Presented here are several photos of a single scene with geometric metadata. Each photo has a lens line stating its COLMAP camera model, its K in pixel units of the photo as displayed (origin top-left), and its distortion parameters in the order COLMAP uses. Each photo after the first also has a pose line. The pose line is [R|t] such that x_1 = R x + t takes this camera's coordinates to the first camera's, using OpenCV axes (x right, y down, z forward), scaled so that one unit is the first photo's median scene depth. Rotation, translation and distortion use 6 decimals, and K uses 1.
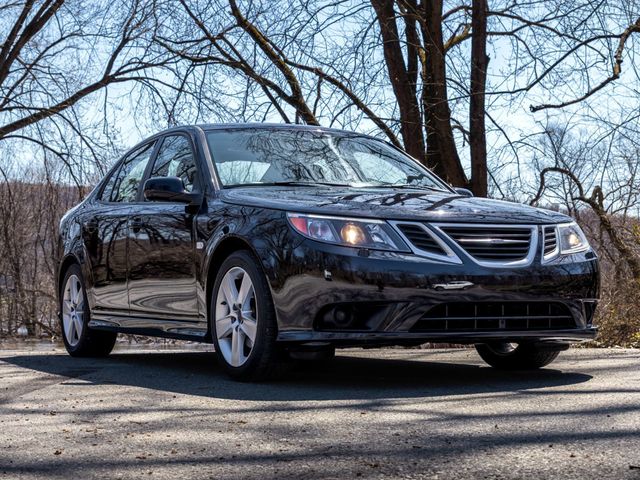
lens RADIAL K [[1224.6, 0, 321.6], [0, 1224.6, 235.4], [0, 0, 1]] dist [-0.005800, 0.000000]
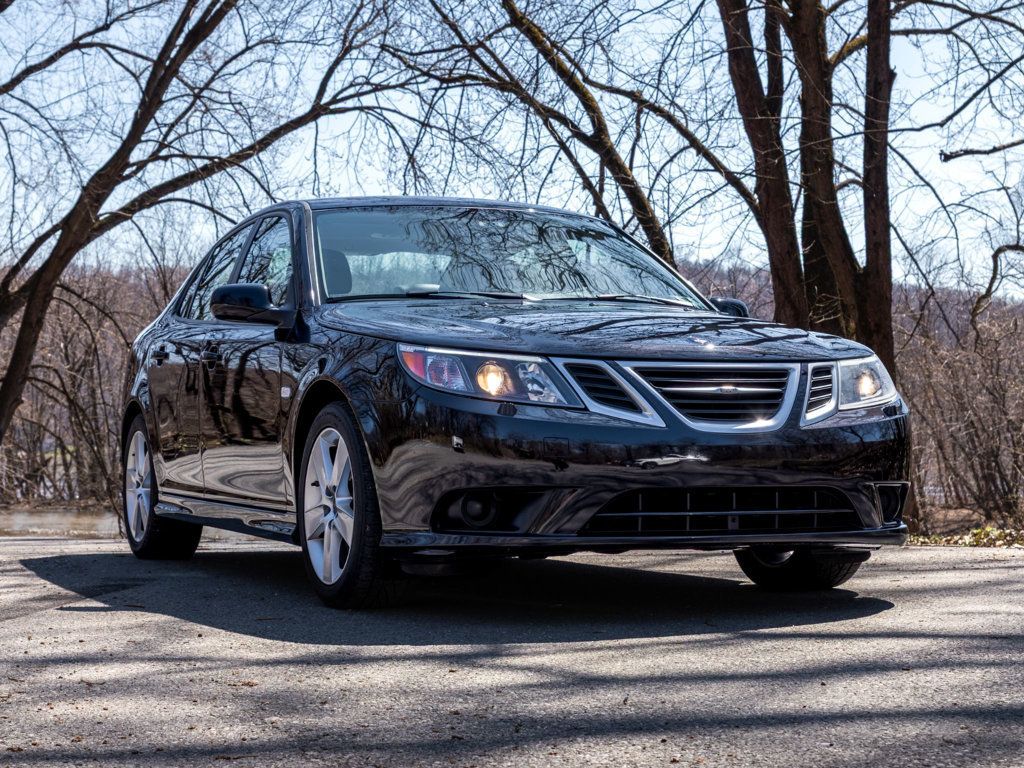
lens RADIAL K [[1913.5, 0, 505.9], [0, 1913.5, 389.7], [0, 0, 1]] dist [0.013192, 0.000000]
pose [[0.996718, 0.001569, -0.080932, 0.098317], [0.000061, 0.999797, 0.020127, -0.013688], [0.080947, -0.020066, 0.996516, 0.013262]]
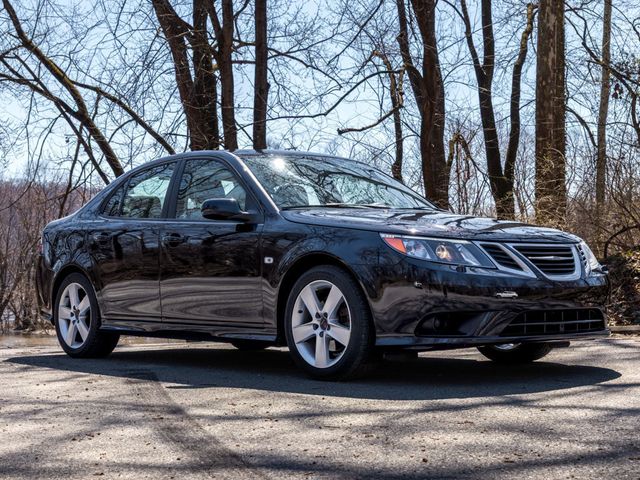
lens RADIAL K [[1063.2, 0, 320.6], [0, 1063.2, 243.2], [0, 0, 1]] dist [-0.012877, 0.000000]
pose [[0.972363, 0.001374, 0.233472, -0.287460], [-0.003320, 0.999963, 0.007942, -0.015568], [-0.233453, -0.008497, 0.972331, 0.040834]]
